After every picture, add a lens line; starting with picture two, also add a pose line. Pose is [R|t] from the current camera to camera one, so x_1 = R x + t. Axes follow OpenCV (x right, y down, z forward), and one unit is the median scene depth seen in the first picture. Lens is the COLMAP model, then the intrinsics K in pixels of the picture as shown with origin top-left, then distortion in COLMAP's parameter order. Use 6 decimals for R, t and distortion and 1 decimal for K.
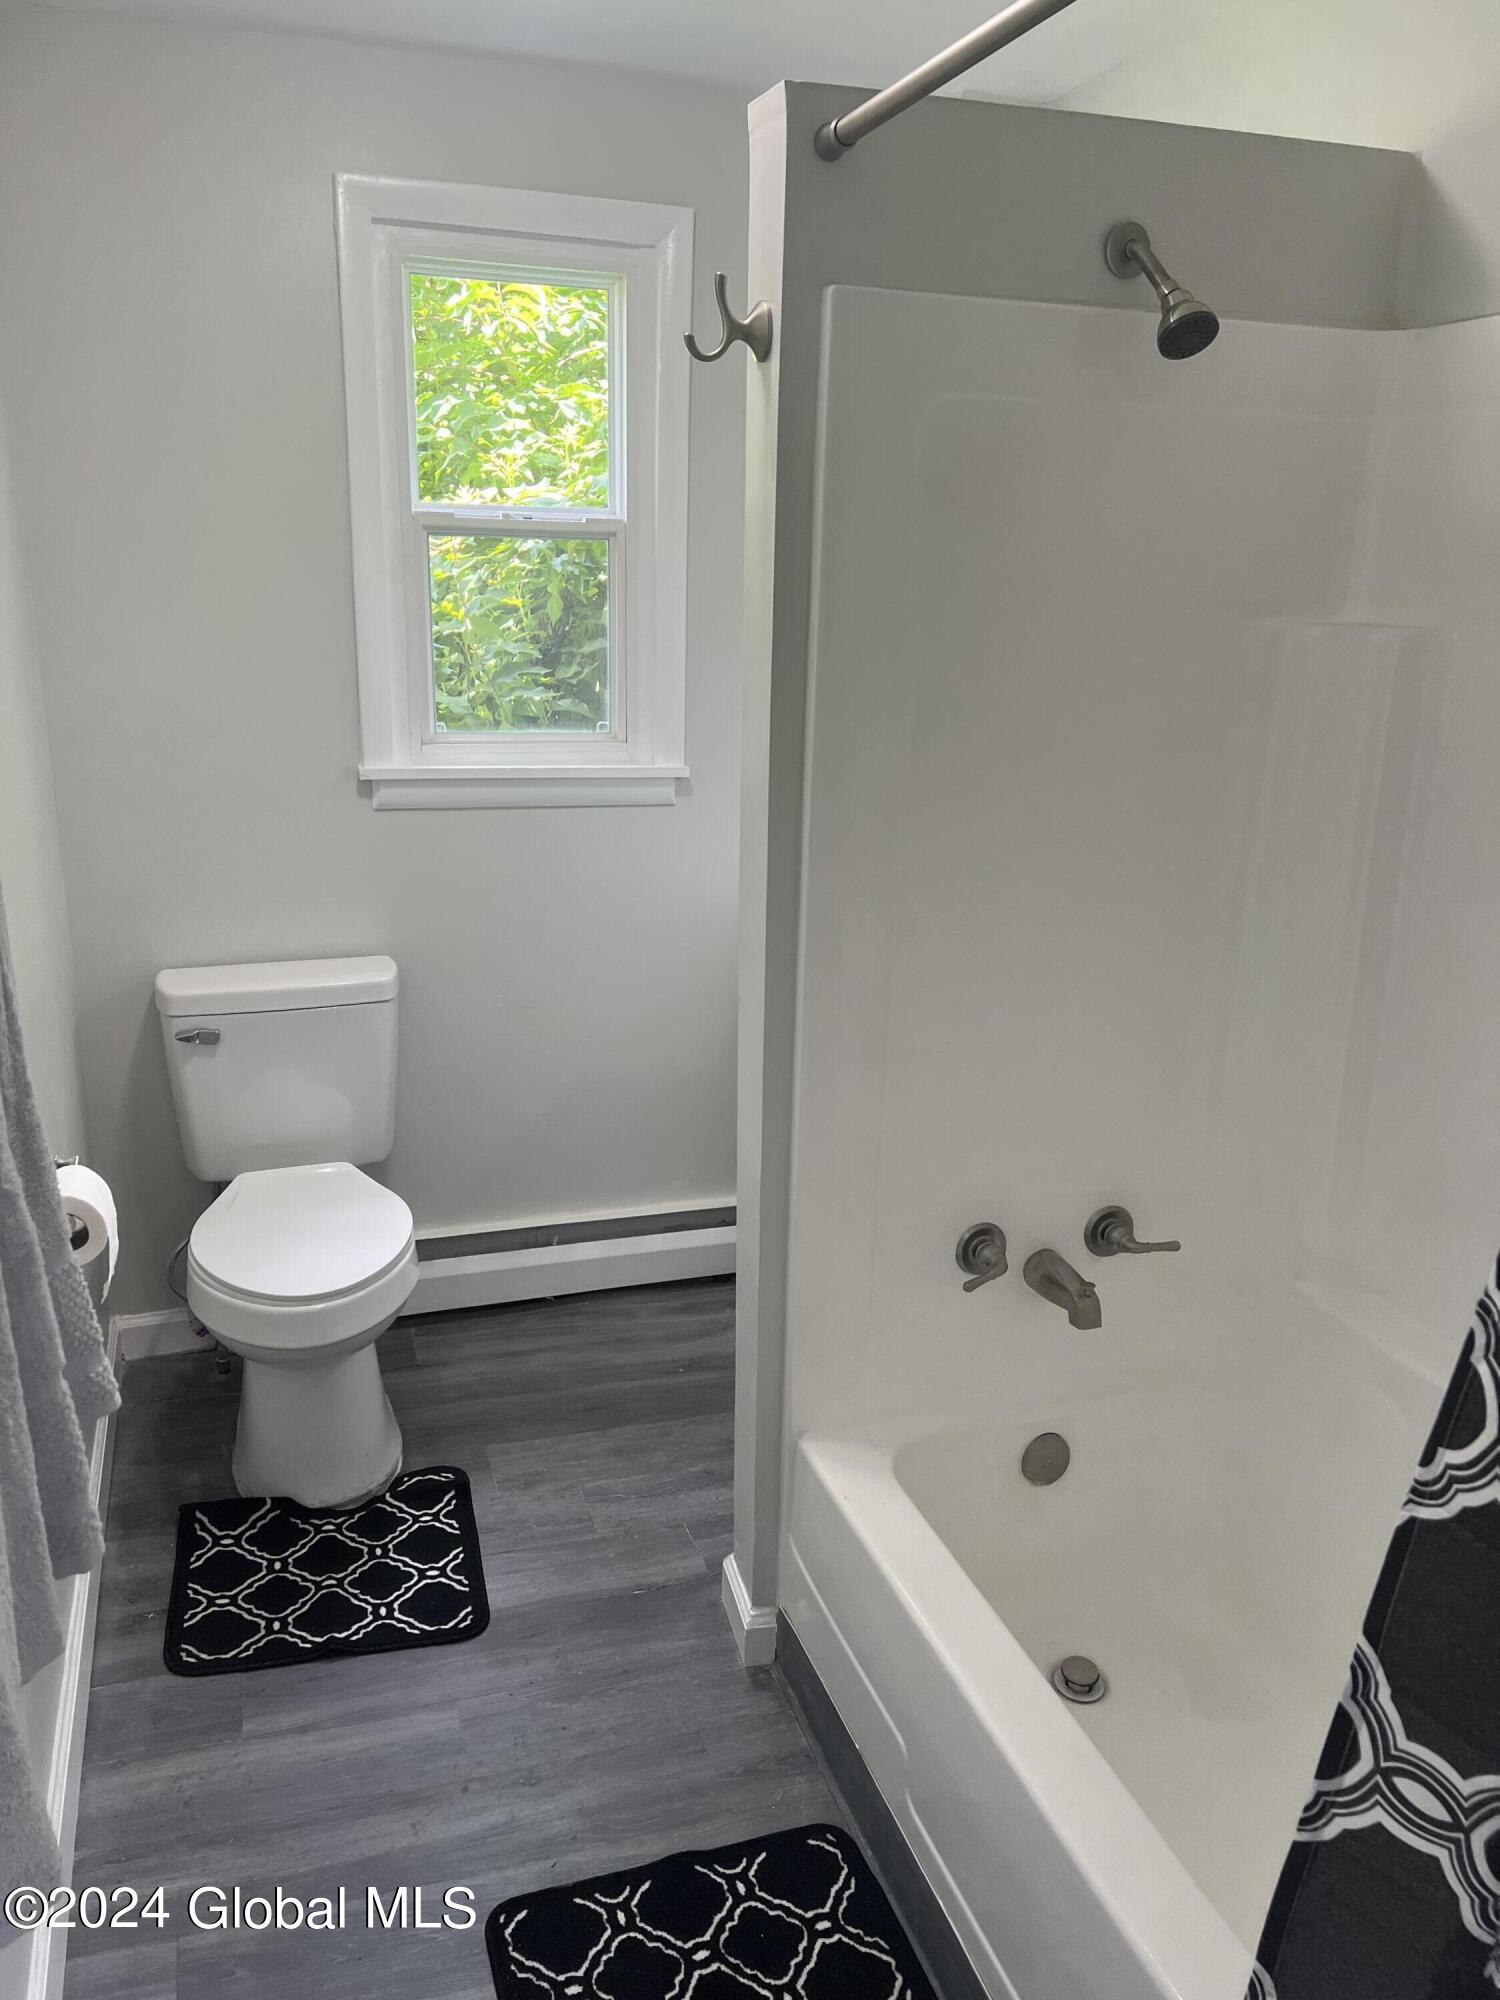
lens RADIAL K [[1518.6, 0, 751.4], [0, 1518.6, 1007.3], [0, 0, 1]] dist [0.015620, -0.001557]
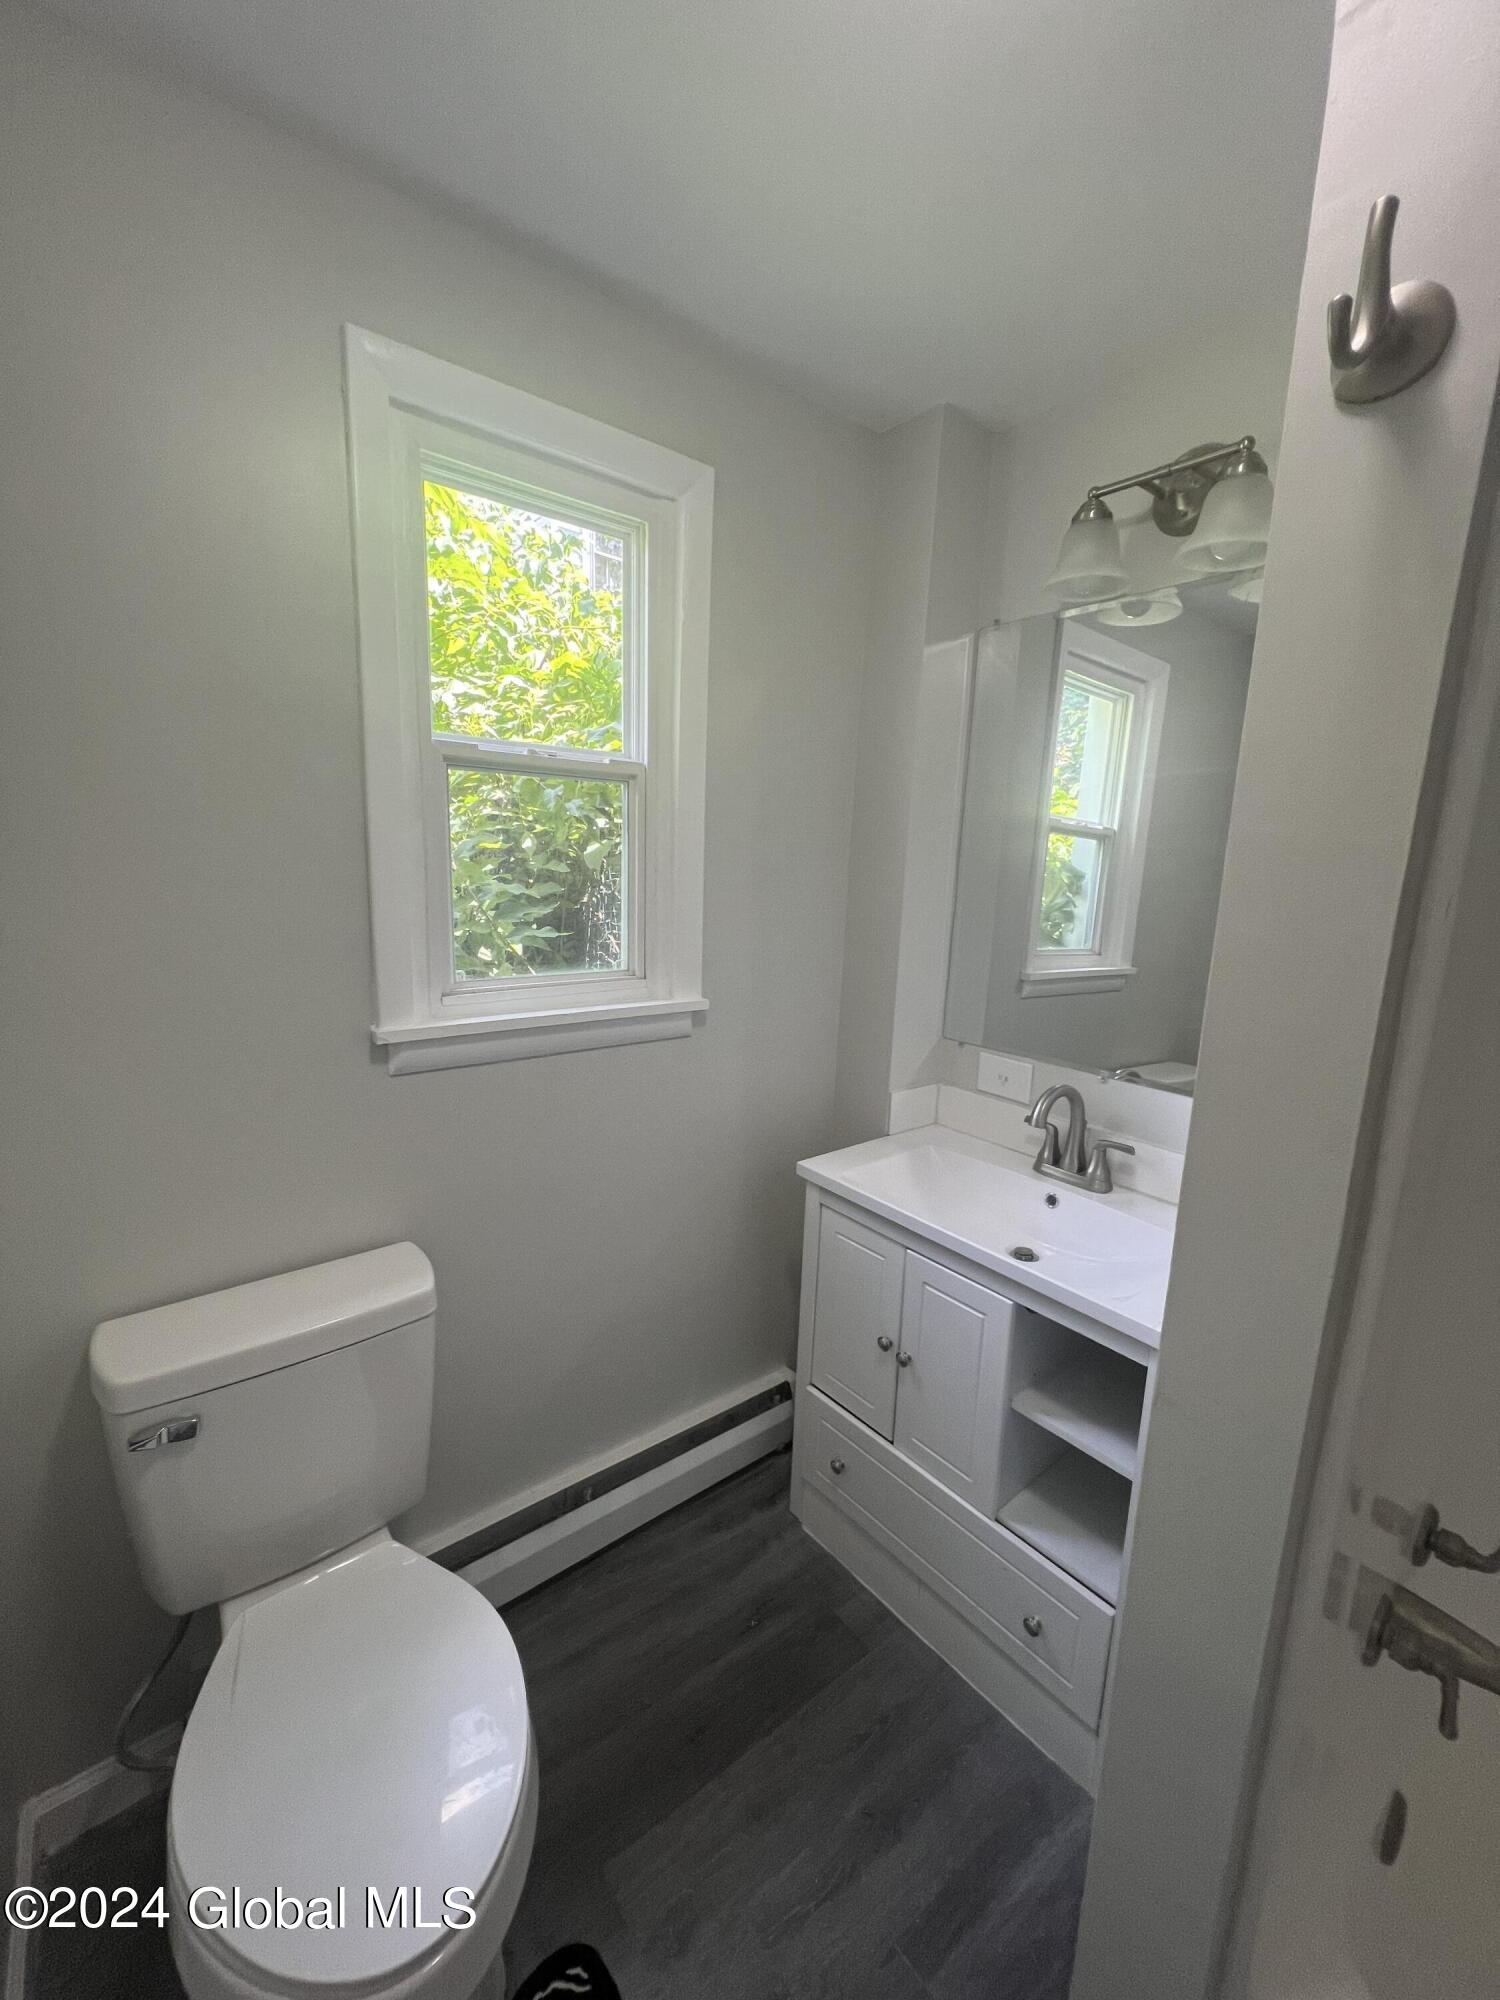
lens RADIAL K [[807.3, 0, 746.8], [0, 807.3, 987.7], [0, 0, 1]] dist [-0.001023, -0.000024]
pose [[0.940057, -0.054674, 0.336606, -0.211381], [0.089497, 0.992019, -0.088813, -0.122137], [-0.329064, 0.113615, 0.937448, 0.504623]]
